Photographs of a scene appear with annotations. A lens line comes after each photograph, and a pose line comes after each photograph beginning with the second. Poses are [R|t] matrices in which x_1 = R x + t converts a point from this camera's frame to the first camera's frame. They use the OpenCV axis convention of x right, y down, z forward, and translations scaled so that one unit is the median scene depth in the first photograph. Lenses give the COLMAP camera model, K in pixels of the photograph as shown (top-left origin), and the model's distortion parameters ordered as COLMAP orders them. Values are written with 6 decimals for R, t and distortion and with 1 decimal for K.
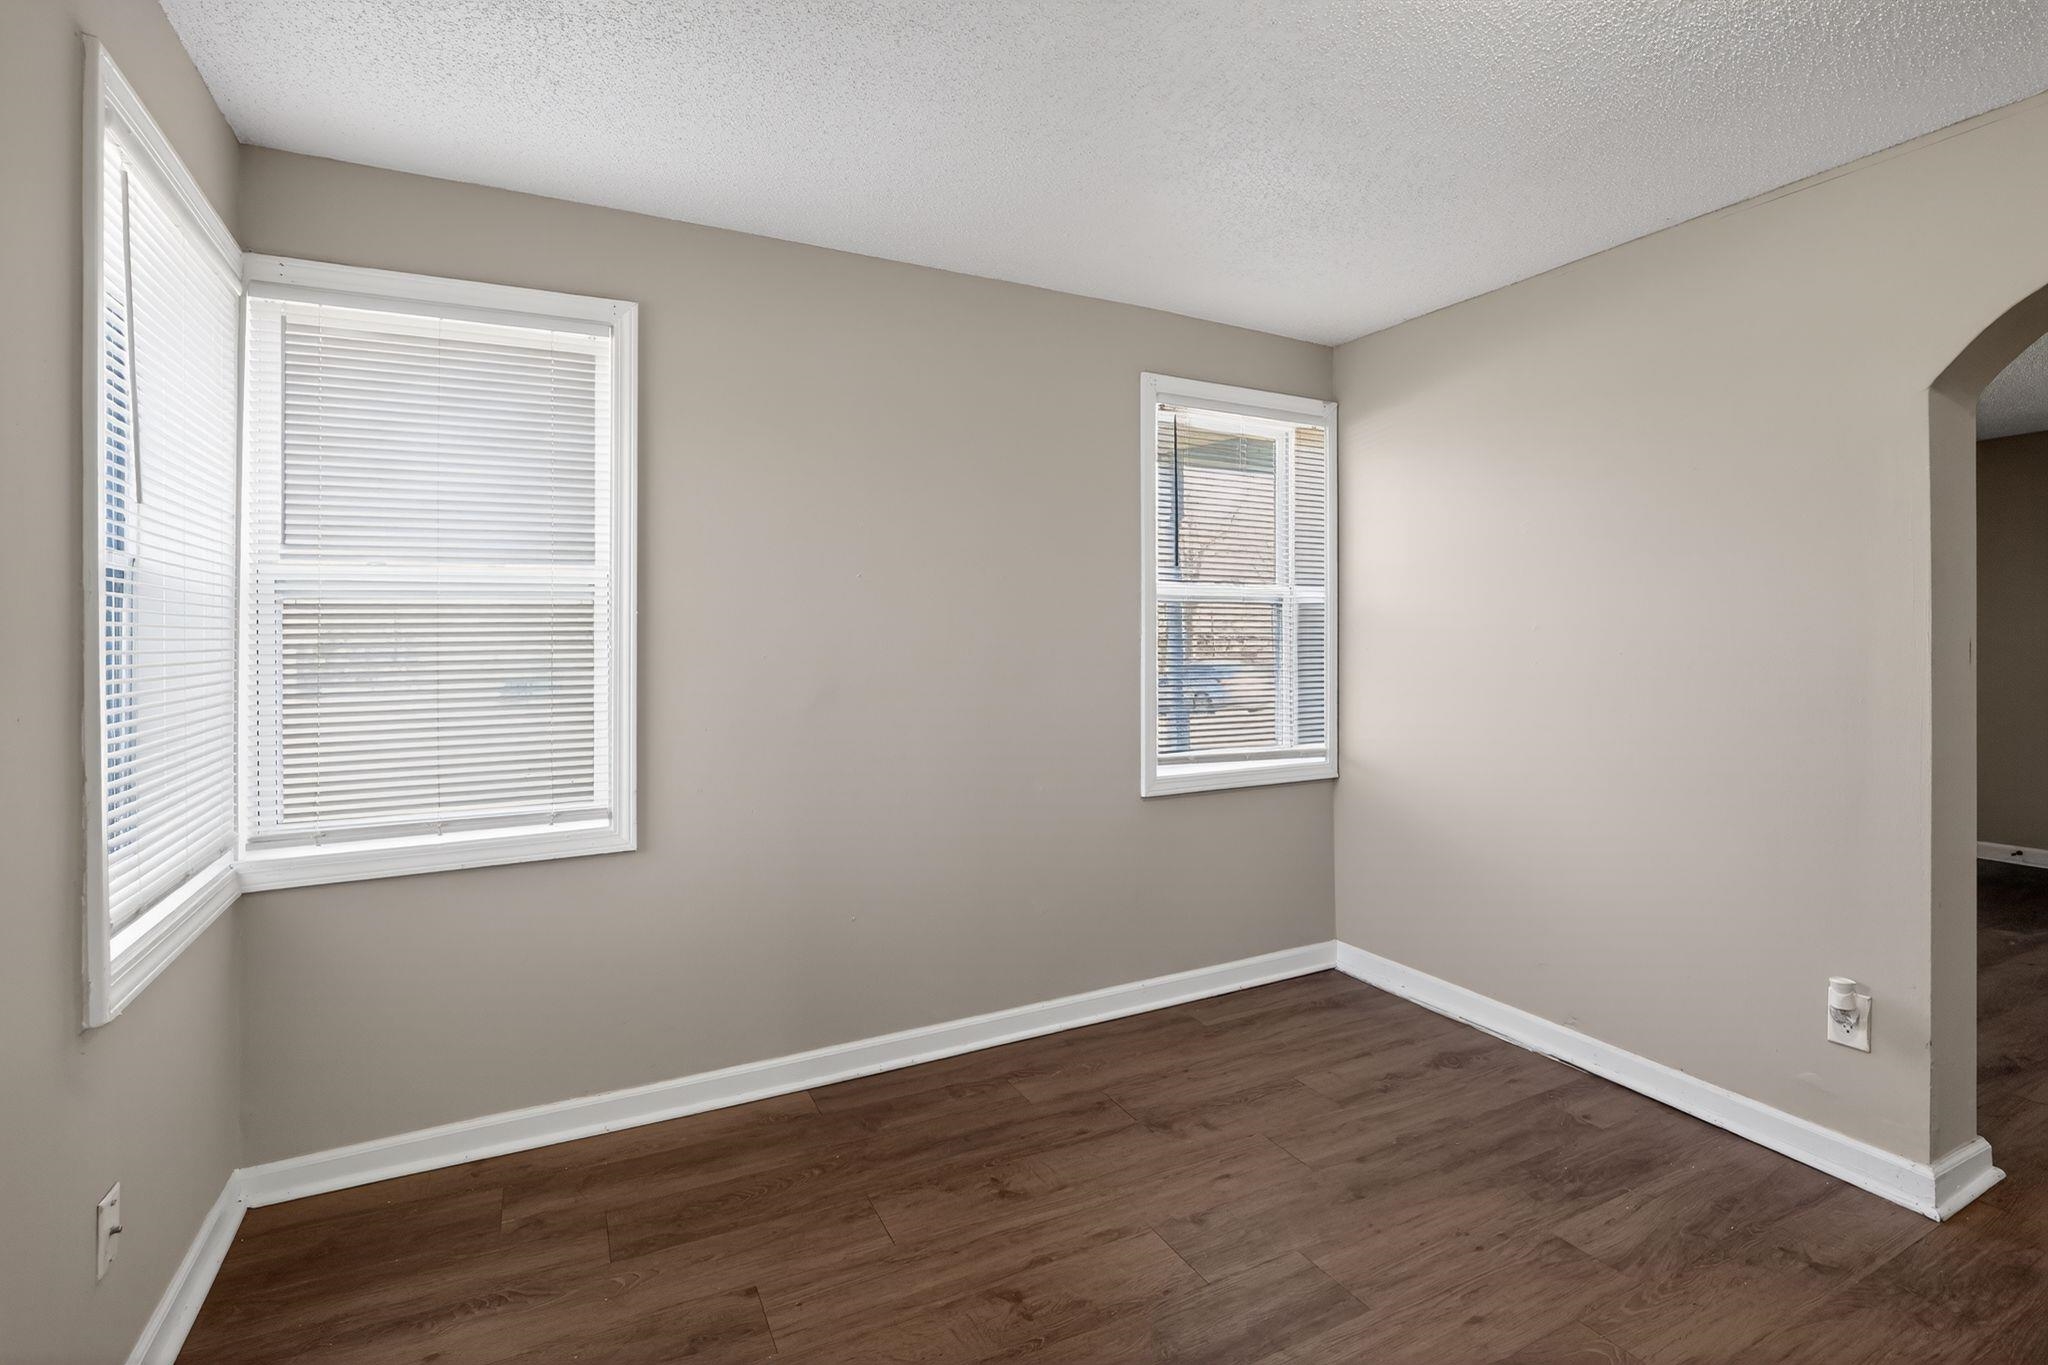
lens RADIAL K [[974.3, 0, 1033.4], [0, 974.3, 618.2], [0, 0, 1]] dist [-0.012902, -0.000245]
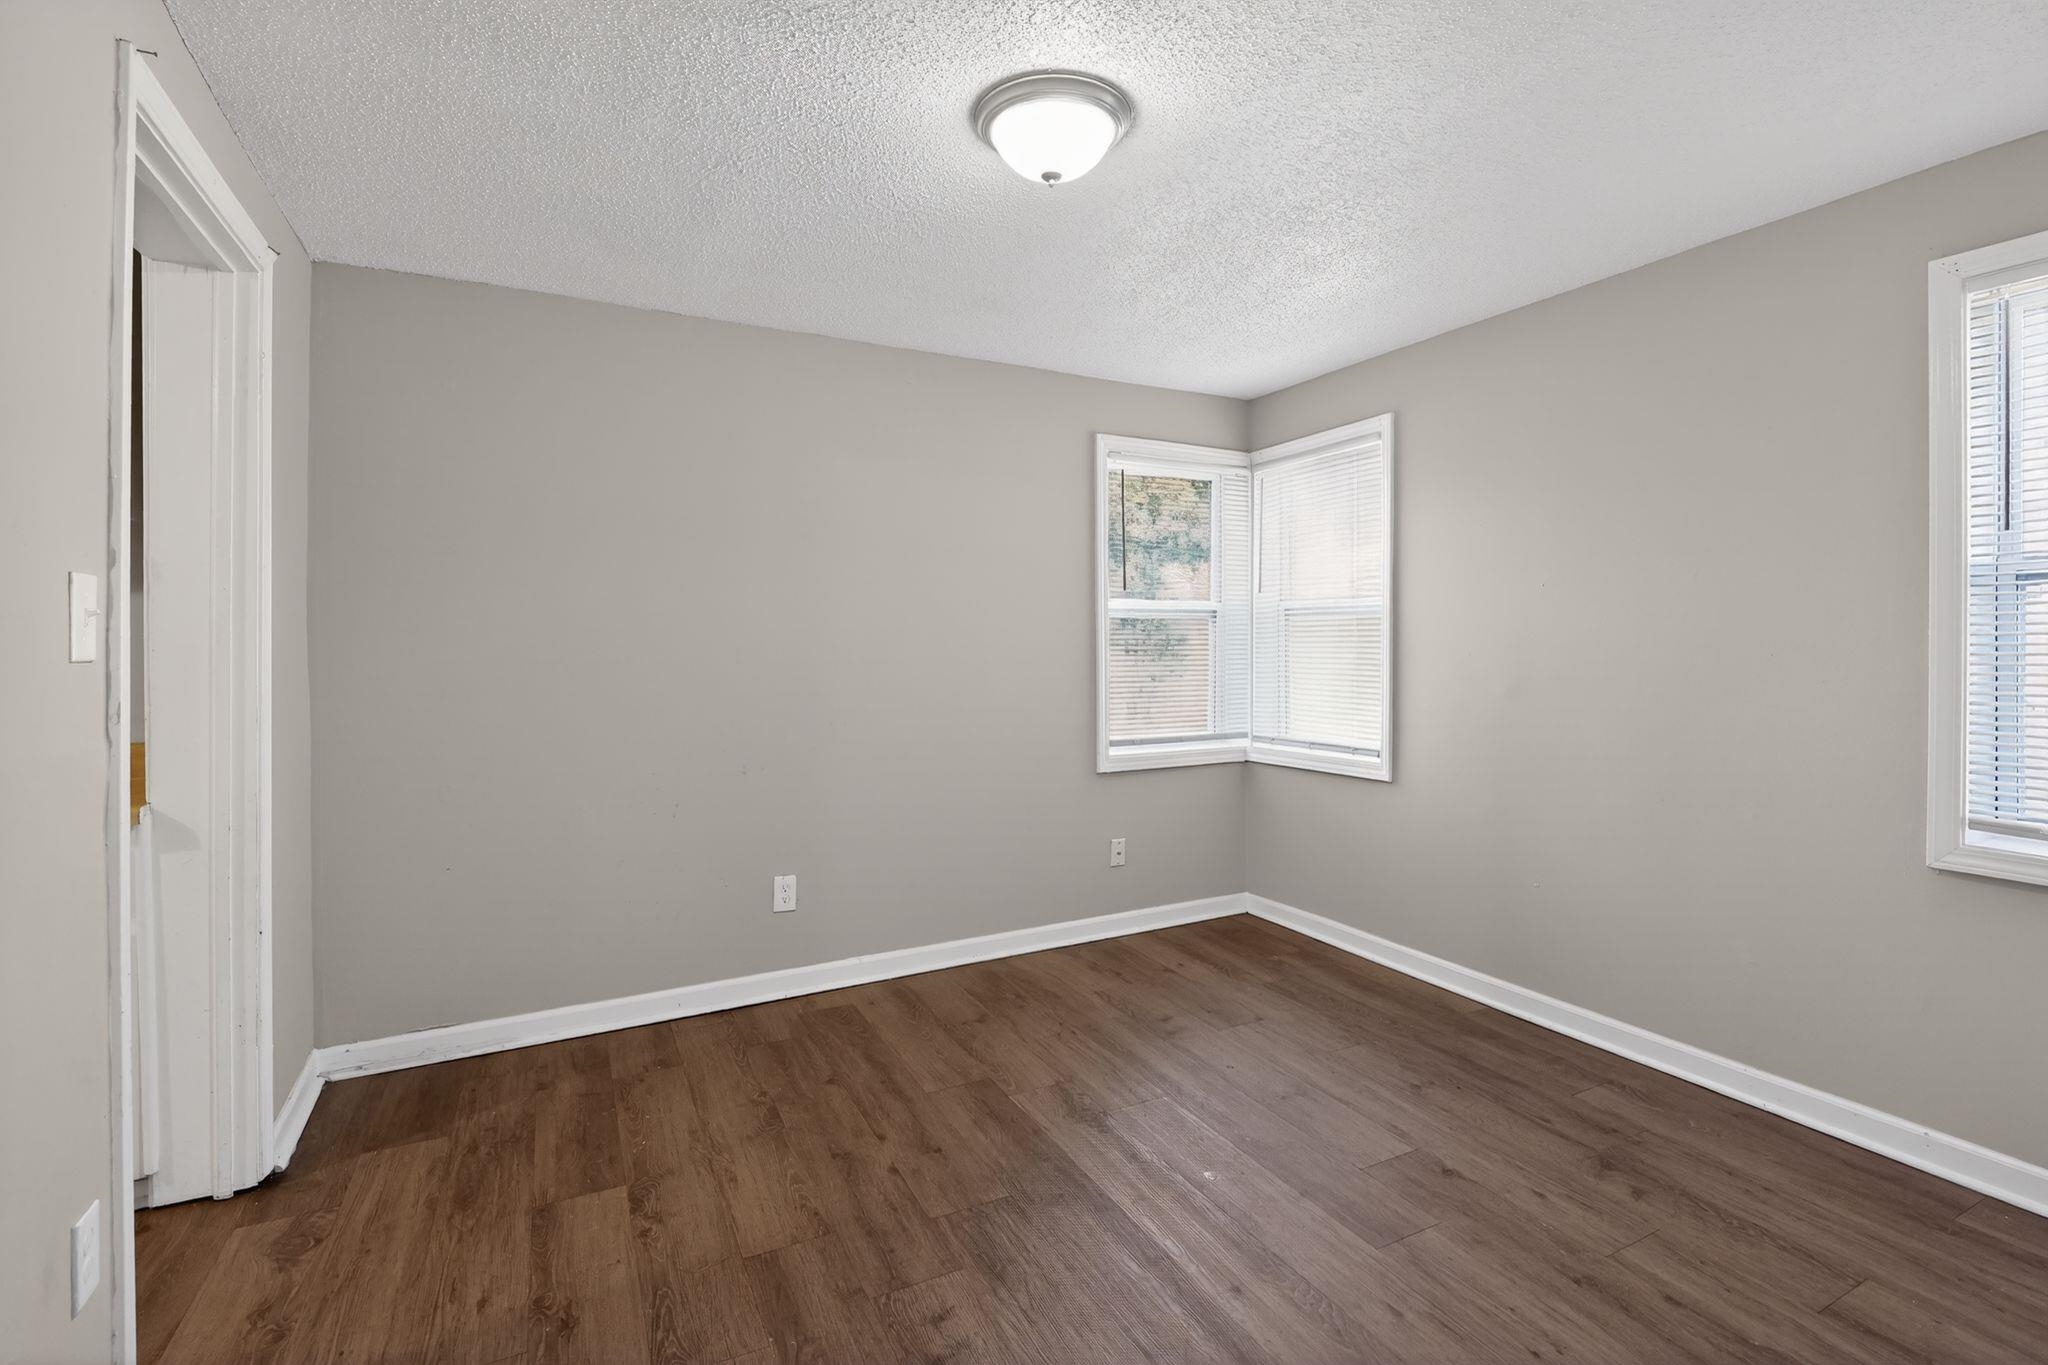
lens RADIAL K [[938.6, 0, 1021.7], [0, 938.6, 640.6], [0, 0, 1]] dist [-0.012417, -0.000342]
pose [[-0.015910, -0.003022, -0.999869, 1.027271], [0.002165, 0.999993, -0.003057, 0.025550], [0.999871, -0.002213, -0.015903, 0.457520]]
